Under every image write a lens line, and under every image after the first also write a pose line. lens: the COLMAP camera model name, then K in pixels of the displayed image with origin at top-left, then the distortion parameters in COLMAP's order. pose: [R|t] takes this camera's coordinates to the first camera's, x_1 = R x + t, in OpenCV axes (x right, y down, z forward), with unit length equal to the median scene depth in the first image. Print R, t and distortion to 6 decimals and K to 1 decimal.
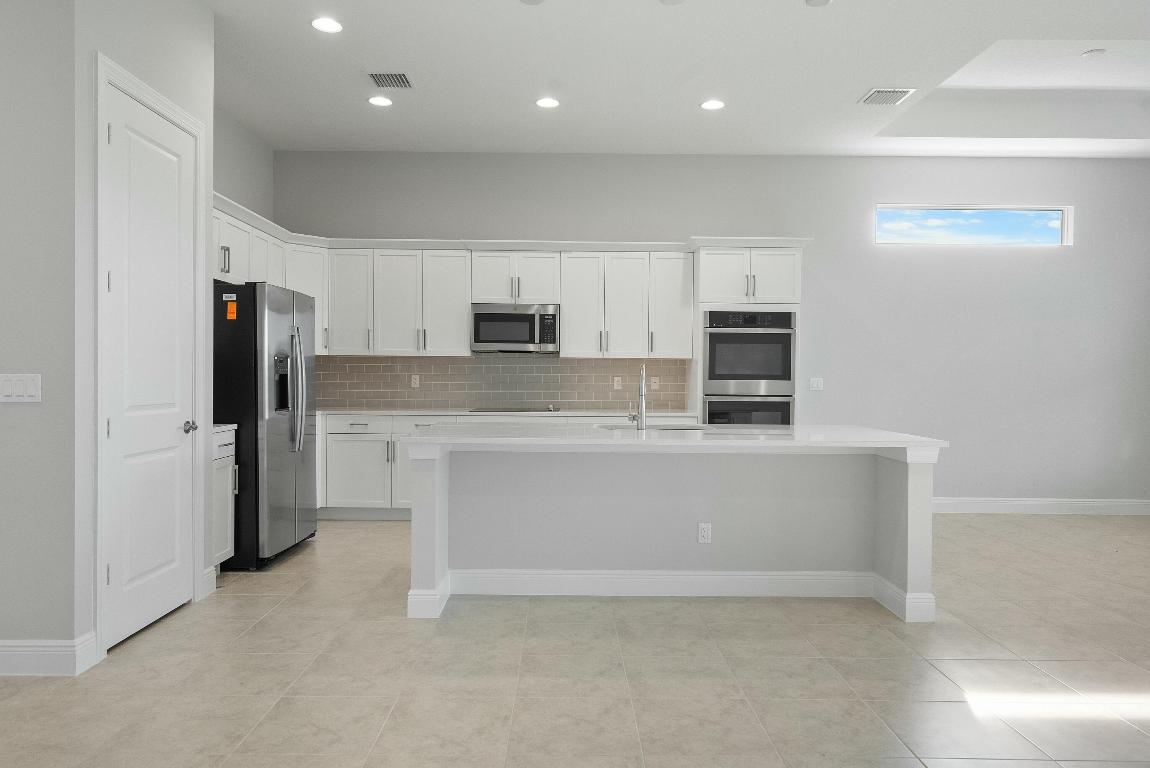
lens RADIAL K [[770.8, 0, 575.0], [0, 770.8, 384.0], [0, 0, 1]] dist [0.001895, -0.003120]
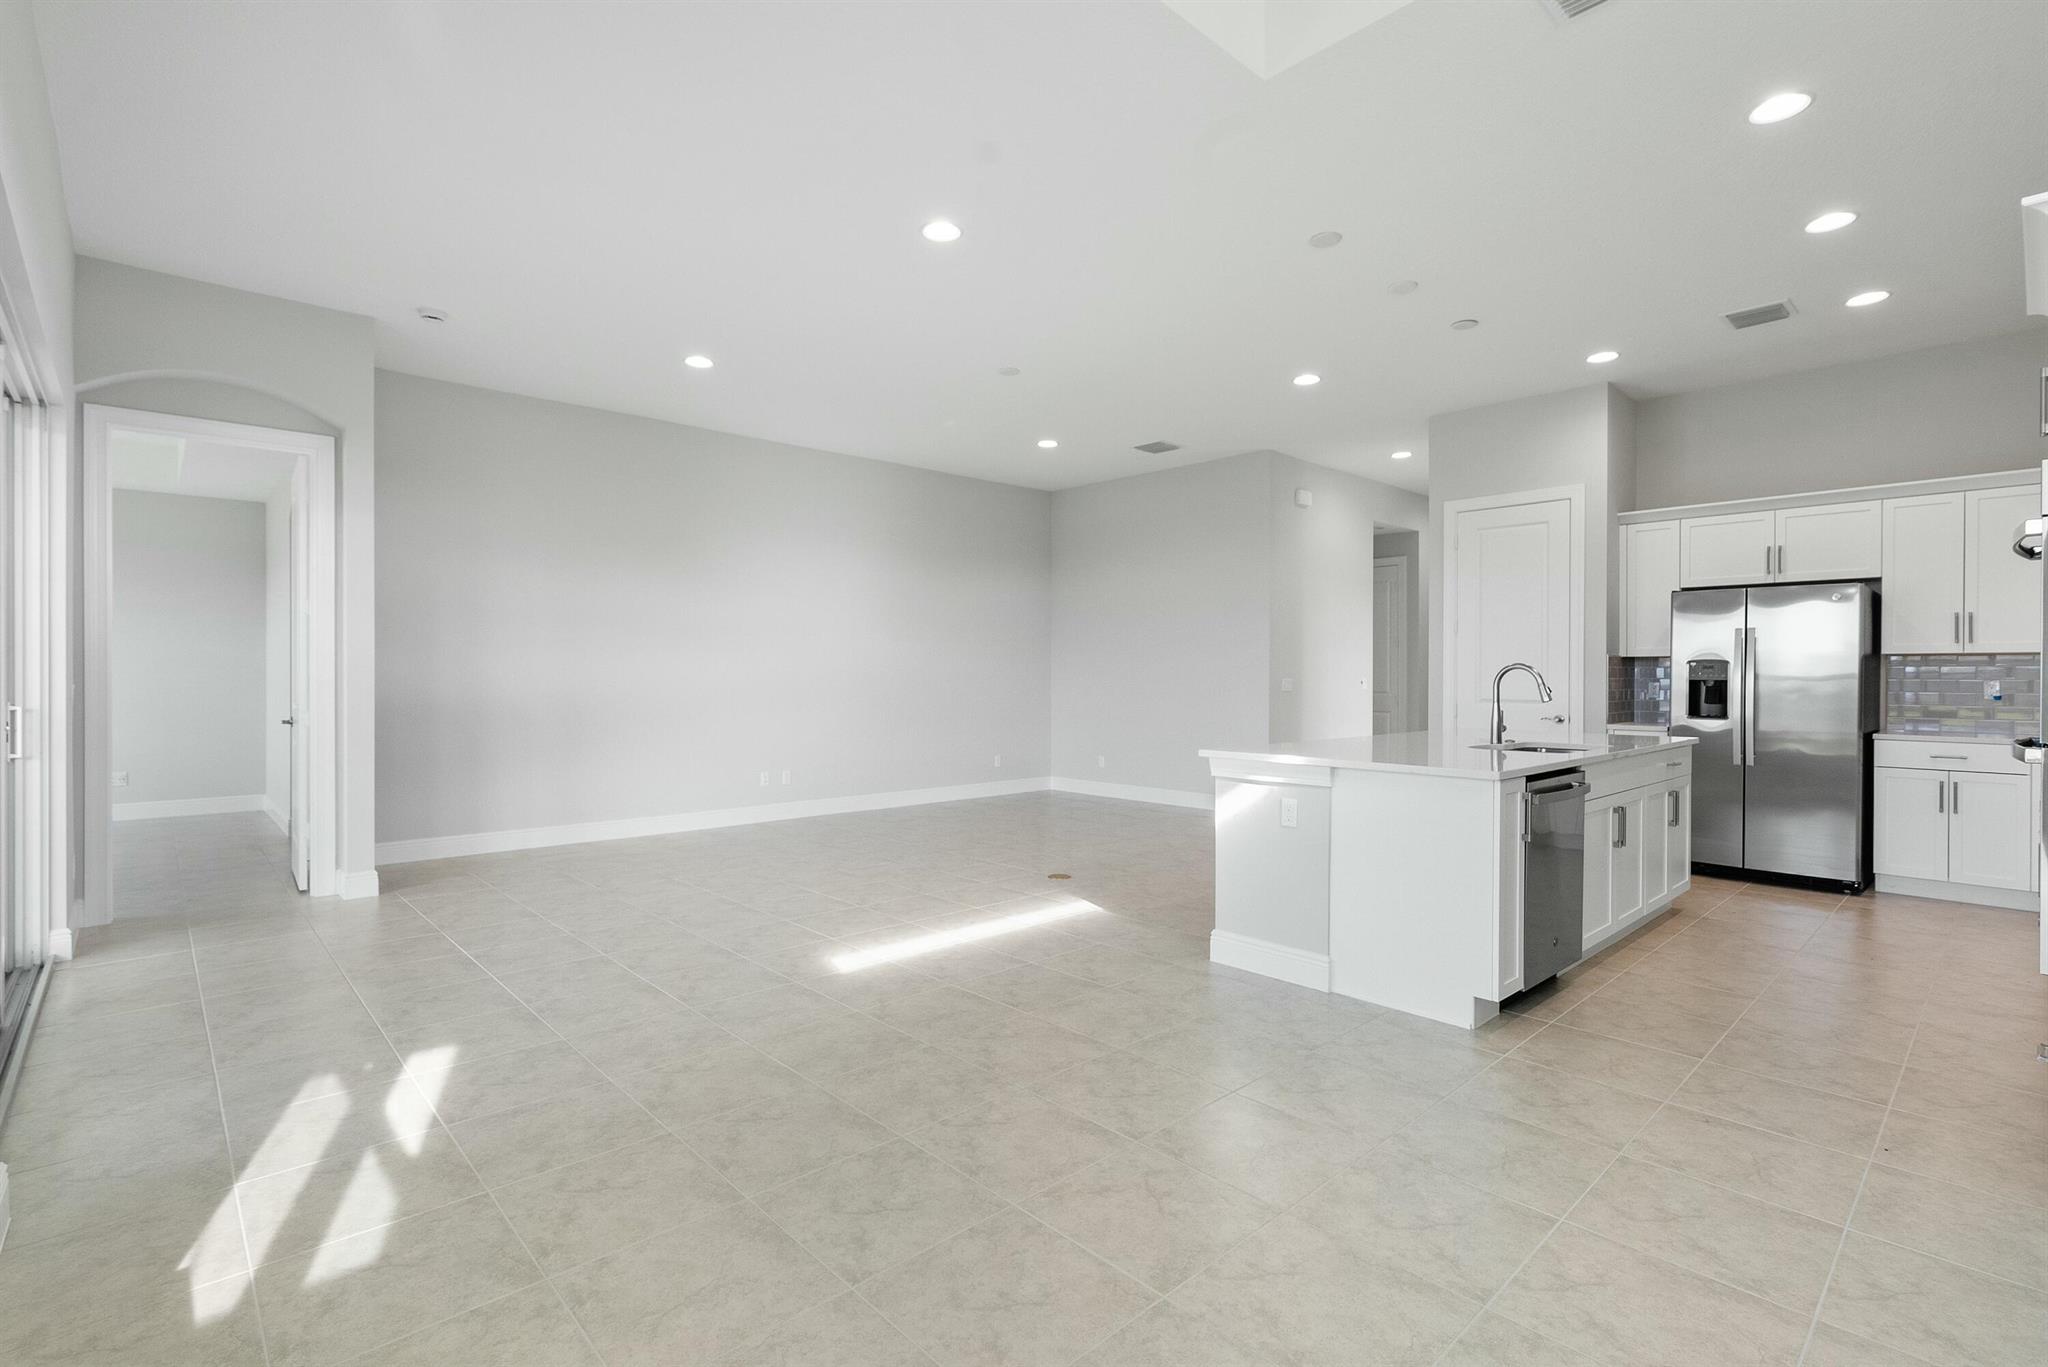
lens RADIAL K [[951.9, 0, 1019.5], [0, 951.9, 674.1], [0, 0, 1]] dist [0.002181, 0.000276]
pose [[-0.742935, -0.011009, -0.669273, 0.824895], [-0.016830, 0.999856, 0.002235, -0.006744], [0.669152, 0.012925, -0.743013, 1.017689]]
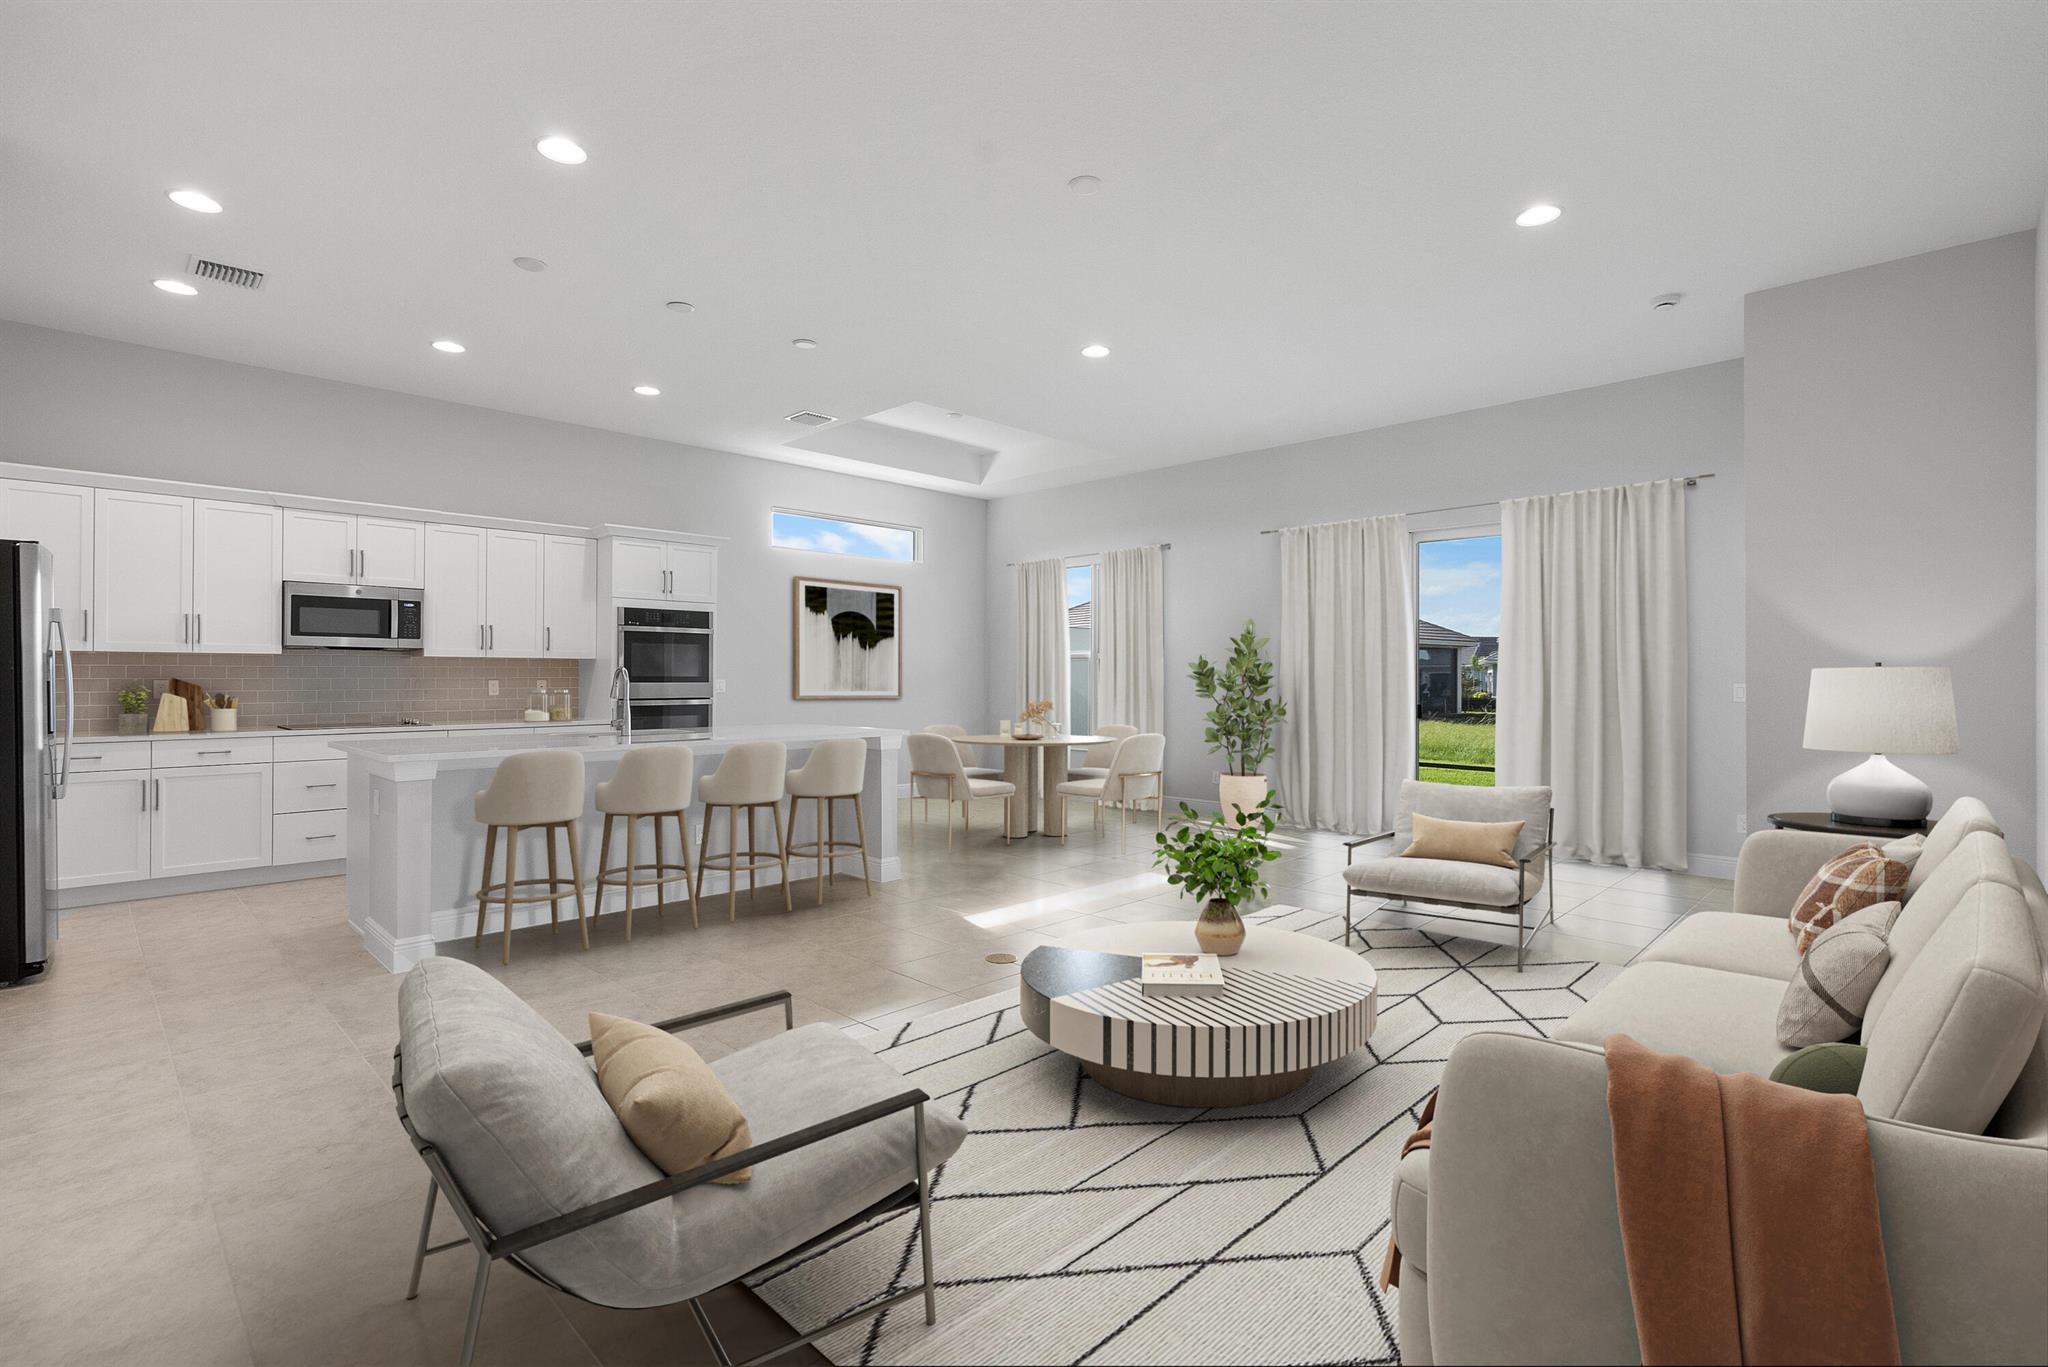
lens RADIAL K [[951.9, 0, 1019.5], [0, 951.9, 674.1], [0, 0, 1]] dist [0.002181, 0.000276]
pose [[0.711515, -0.004266, 0.702658, -0.283928], [0.012853, 0.999893, -0.006945, -0.001766], [-0.702553, 0.013973, 0.711494, -0.128111]]
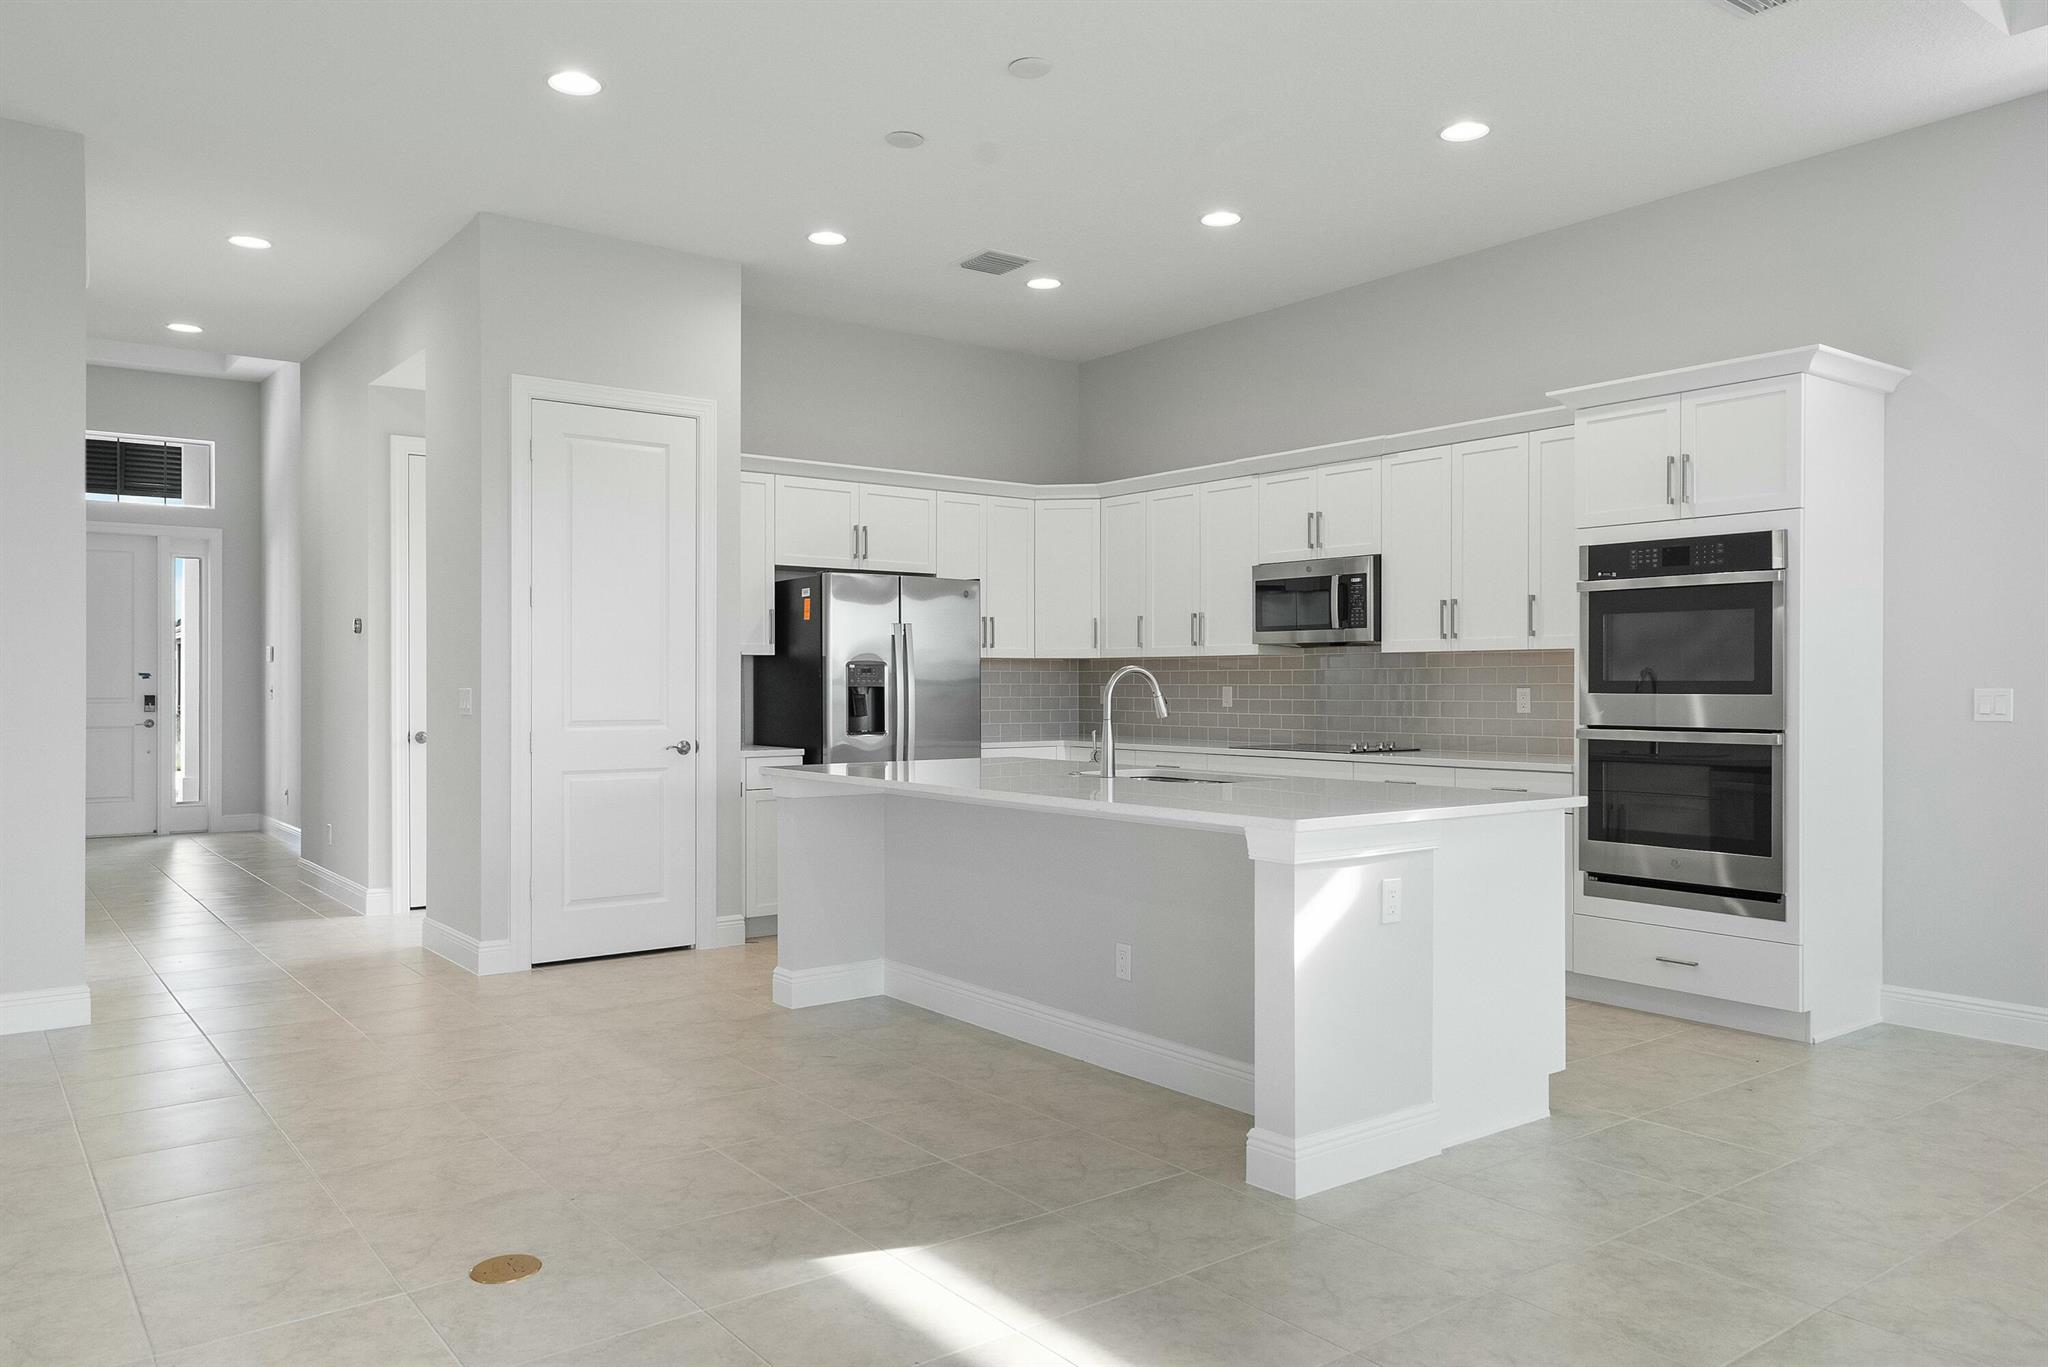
lens RADIAL K [[1437.3, 0, 990.7], [0, 1437.3, 678.5], [0, 0, 1]] dist [0.006465, -0.000054]
pose [[0.589441, -0.010539, -0.807742, 0.660987], [-0.004059, 0.999864, -0.016008, 0.001064], [0.807801, 0.012715, 0.589318, 0.198510]]
